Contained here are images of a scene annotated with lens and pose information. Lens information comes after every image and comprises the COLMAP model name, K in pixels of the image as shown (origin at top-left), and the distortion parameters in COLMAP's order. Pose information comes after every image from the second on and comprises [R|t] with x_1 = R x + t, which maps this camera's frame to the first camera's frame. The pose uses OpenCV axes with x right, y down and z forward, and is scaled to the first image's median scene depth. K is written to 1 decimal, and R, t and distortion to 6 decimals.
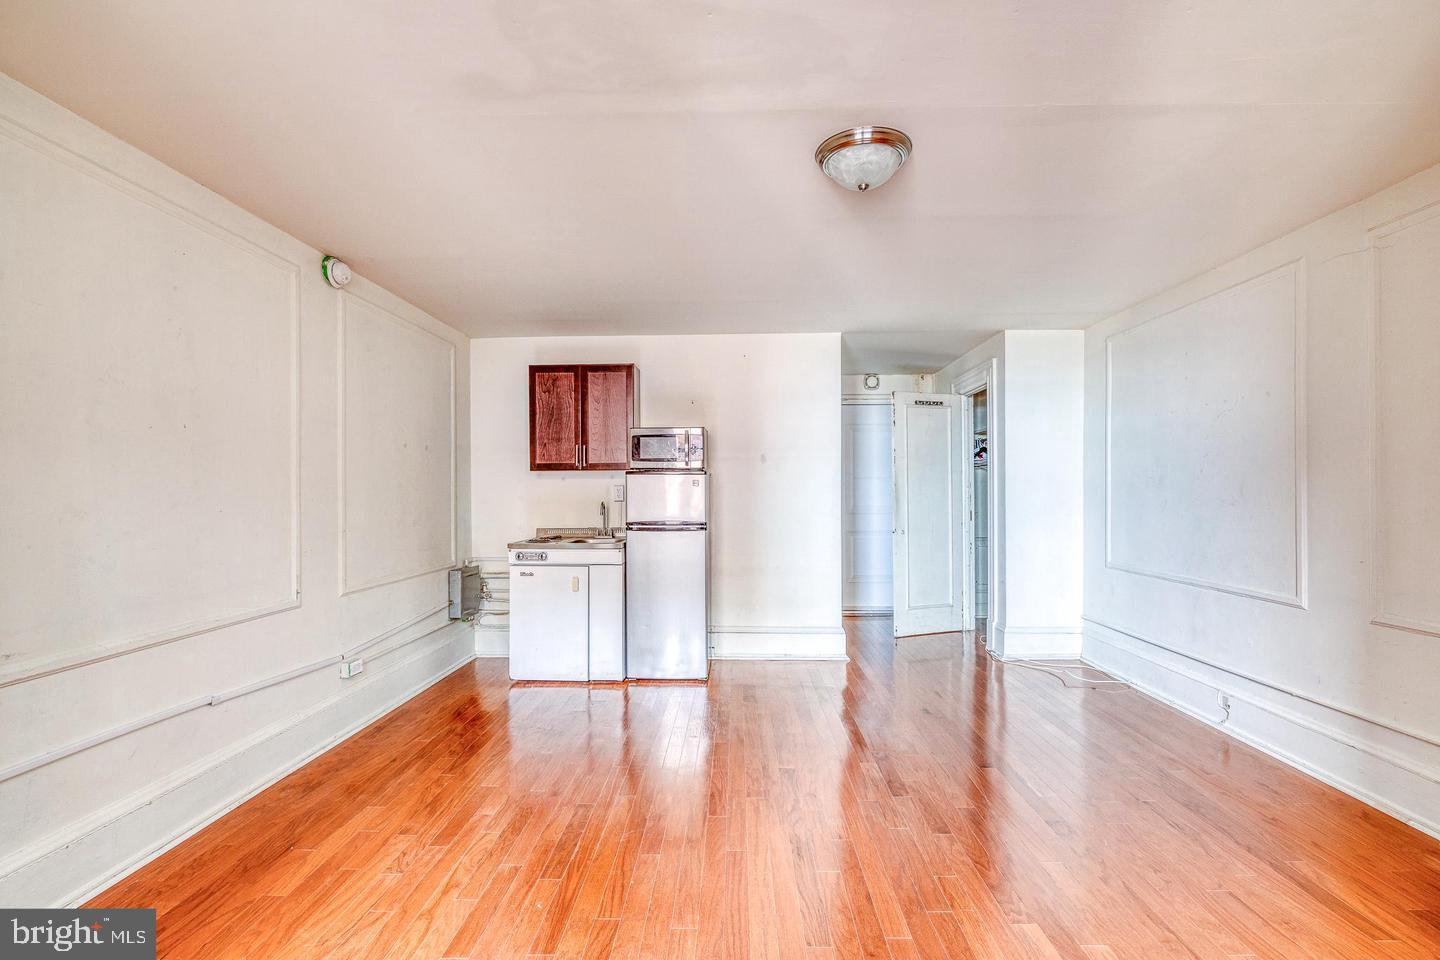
lens RADIAL K [[662.1, 0, 719.5], [0, 662.1, 484.9], [0, 0, 1]] dist [-0.016841, 0.000313]
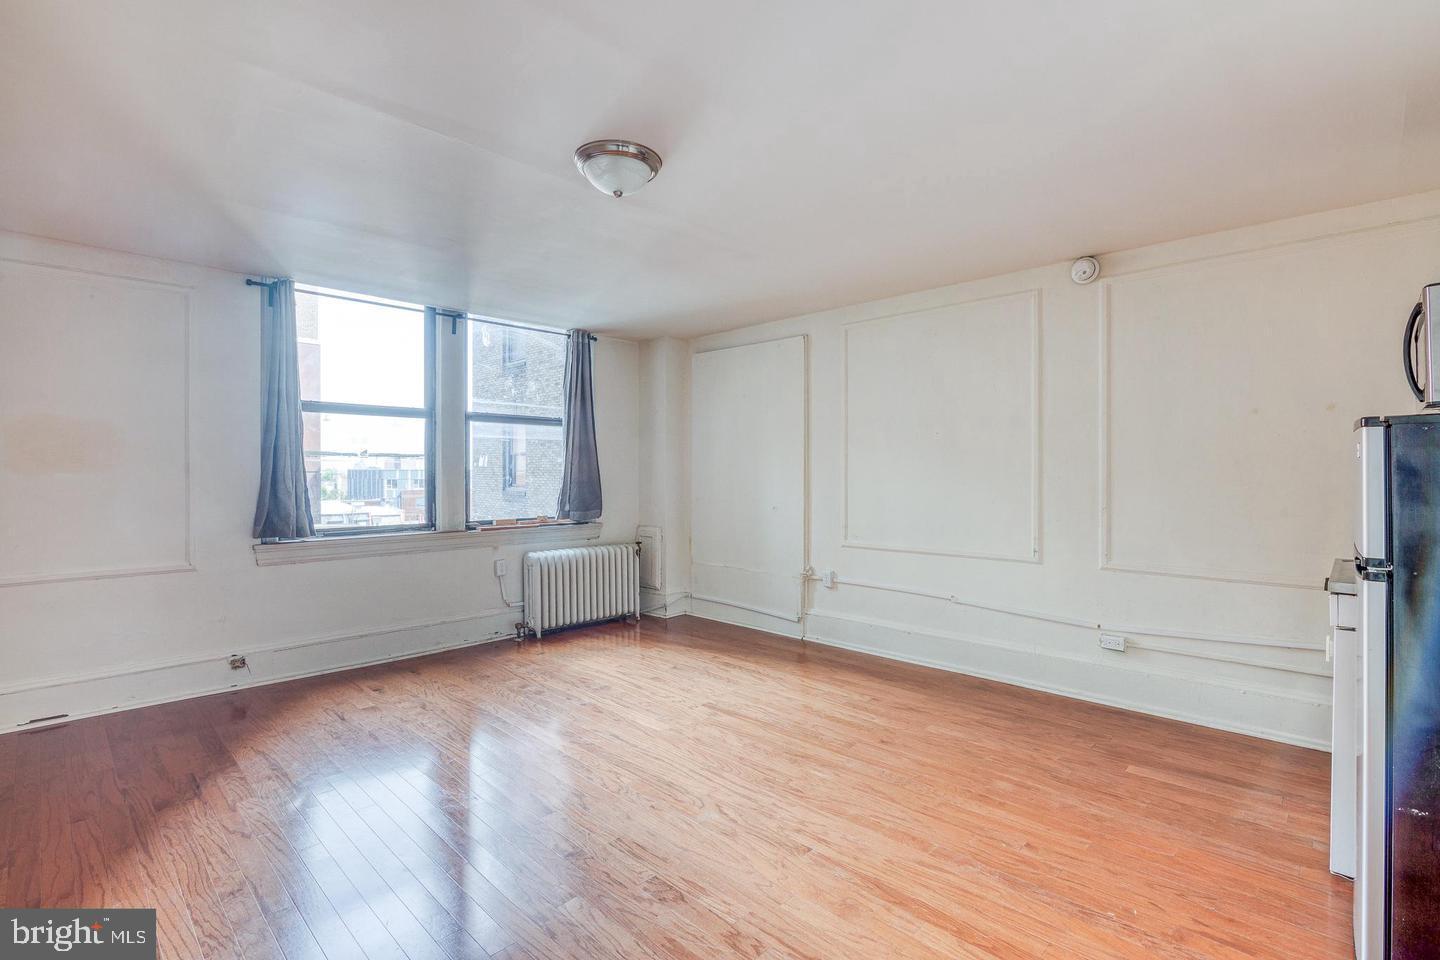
lens RADIAL K [[662.1, 0, 719.5], [0, 662.1, 484.9], [0, 0, 1]] dist [-0.016841, 0.000313]
pose [[-0.674133, 0.020995, -0.738312, 0.477120], [0.012673, 0.999778, 0.016859, 0.006255], [0.738502, 0.002009, -0.674249, 0.974058]]
